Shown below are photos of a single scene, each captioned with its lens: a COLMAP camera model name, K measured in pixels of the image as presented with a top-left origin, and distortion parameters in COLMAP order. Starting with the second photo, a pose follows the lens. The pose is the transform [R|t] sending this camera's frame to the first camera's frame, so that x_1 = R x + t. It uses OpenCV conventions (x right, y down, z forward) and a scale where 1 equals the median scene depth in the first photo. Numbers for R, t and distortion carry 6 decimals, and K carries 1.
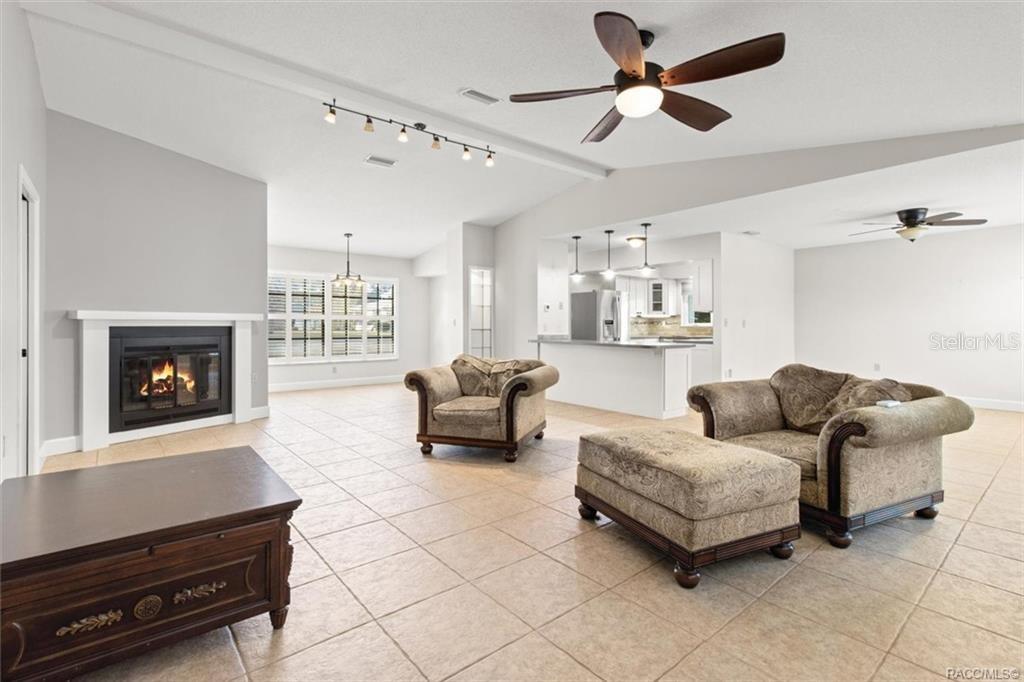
lens RADIAL K [[474.8, 0, 513.2], [0, 474.8, 327.9], [0, 0, 1]] dist [-0.001726, 0.000710]
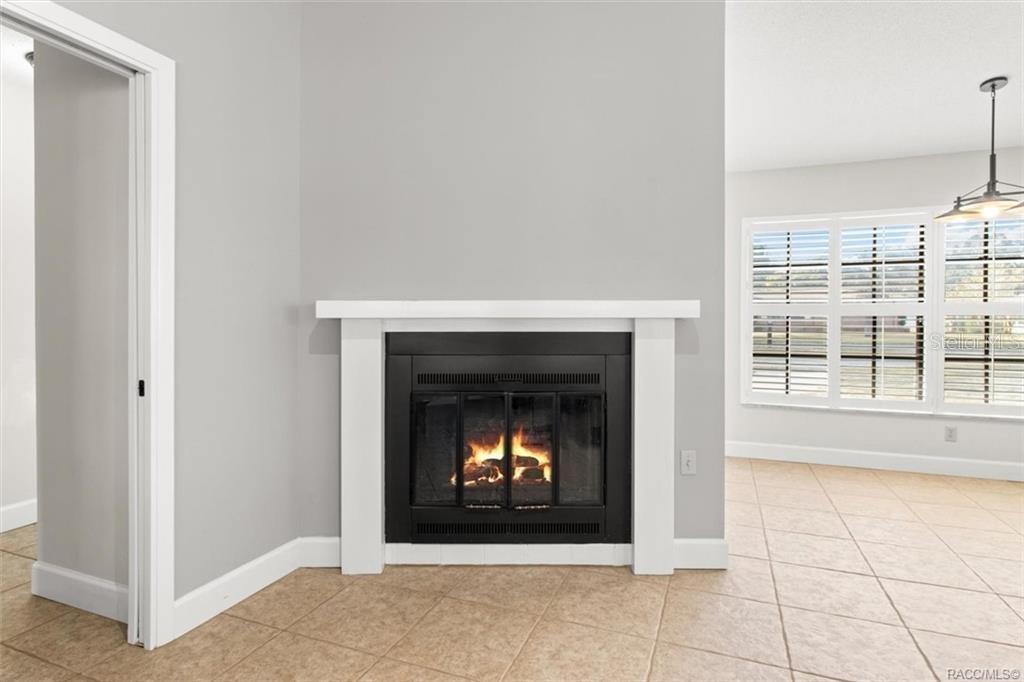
lens RADIAL K [[537.2, 0, 514.2], [0, 537.2, 326.0], [0, 0, 1]] dist [0.012547, 0.000752]
pose [[0.485910, -0.001491, -0.874008, -0.233944], [-0.003572, 0.999987, -0.003692, -0.006769], [0.874002, 0.004916, 0.485898, 0.690848]]
